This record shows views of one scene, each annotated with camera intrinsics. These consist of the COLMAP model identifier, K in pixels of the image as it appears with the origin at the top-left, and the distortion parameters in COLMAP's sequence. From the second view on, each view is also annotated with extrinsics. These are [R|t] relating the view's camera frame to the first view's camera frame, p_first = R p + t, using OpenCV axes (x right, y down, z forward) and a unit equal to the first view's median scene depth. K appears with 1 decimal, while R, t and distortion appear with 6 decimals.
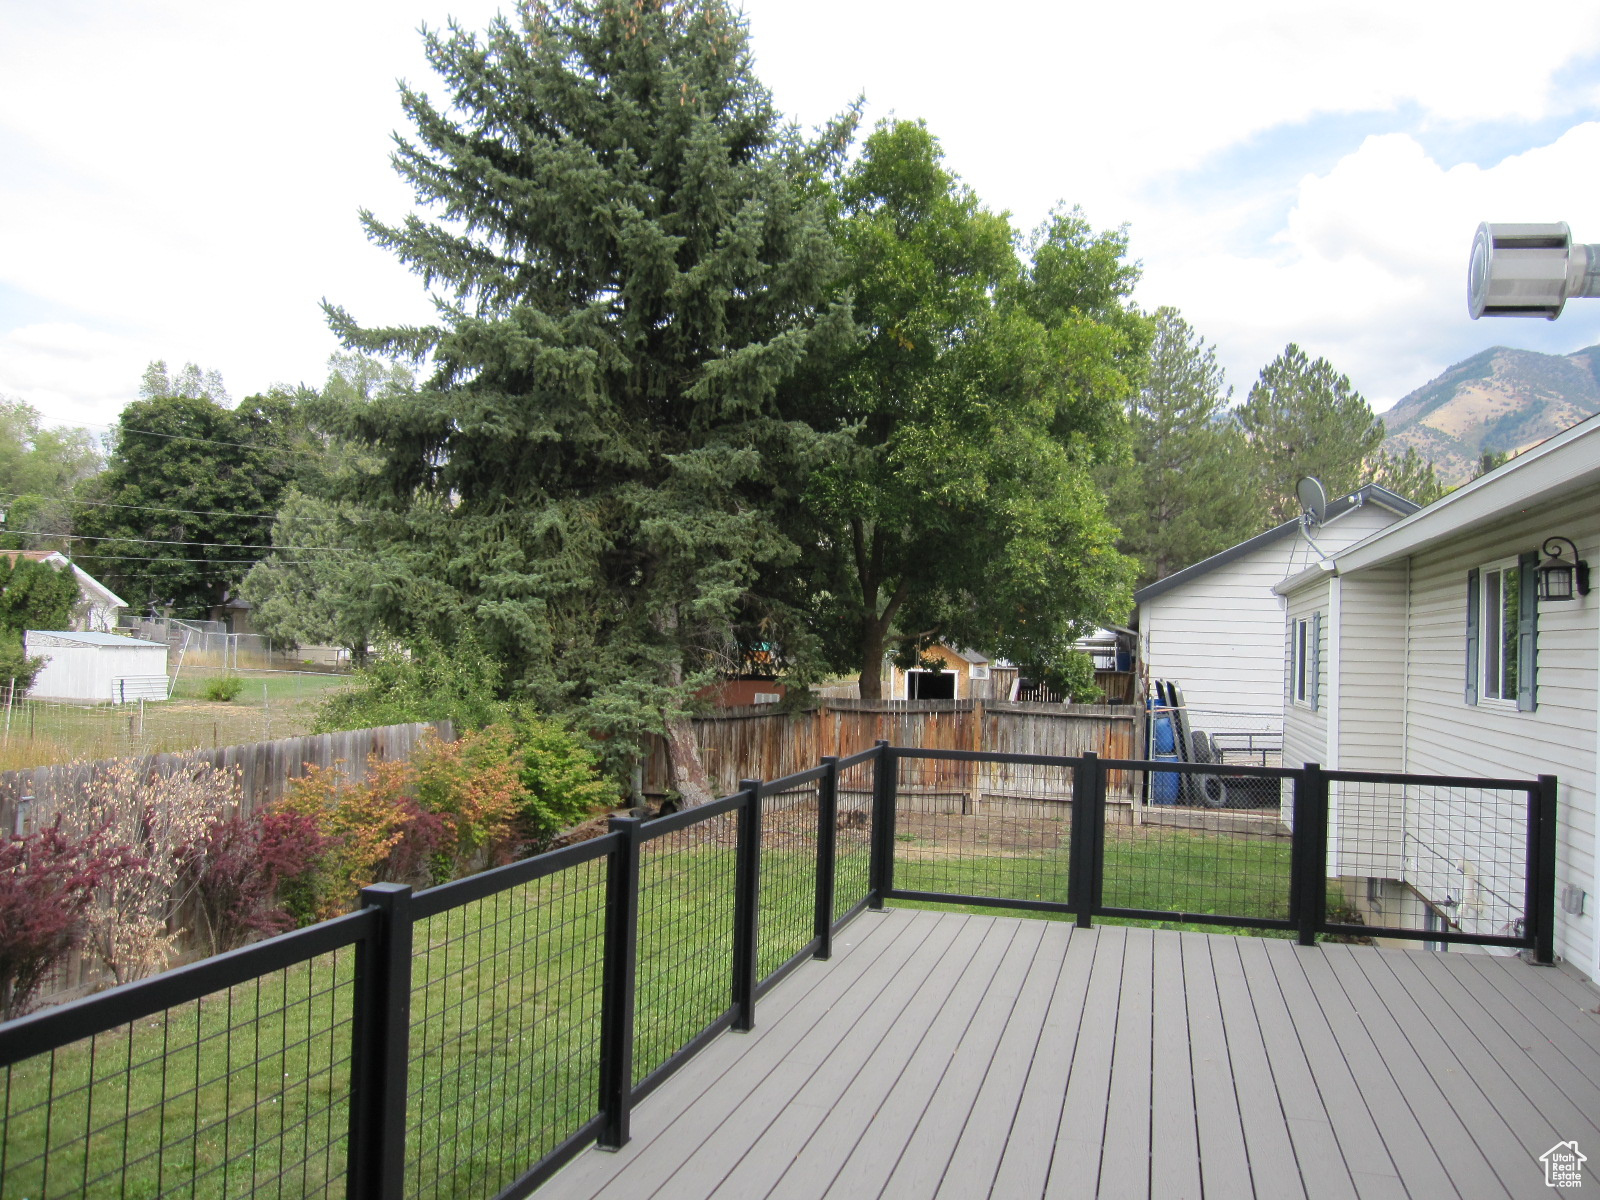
lens RADIAL K [[1293.8, 0, 800.0], [0, 1293.8, 600.0], [0, 0, 1]] dist [-0.070877, 0.004318]
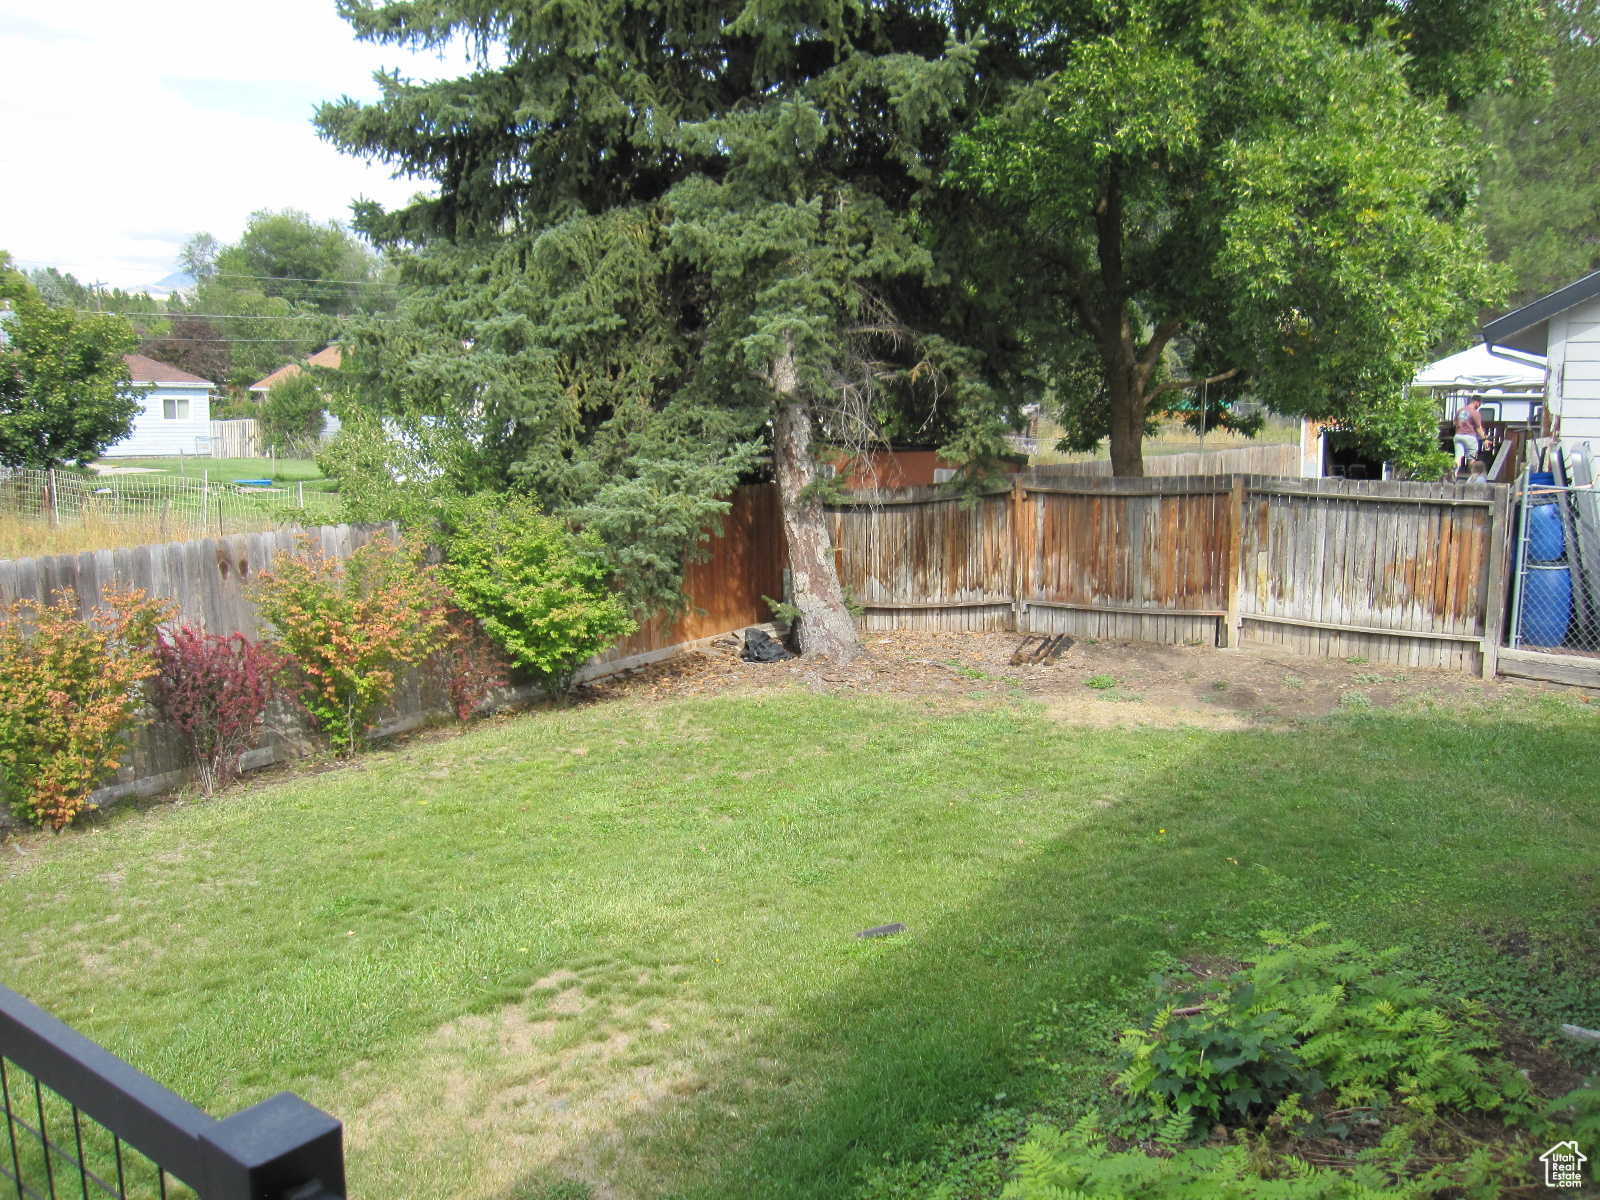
lens RADIAL K [[1293.8, 0, 800.0], [0, 1293.8, 600.0], [0, 0, 1]] dist [-0.070877, 0.004318]
pose [[0.929576, 0.020767, -0.368046, 0.176760], [0.045944, 0.984100, 0.171568, 0.018005], [0.365757, -0.176395, 0.913842, 0.322704]]
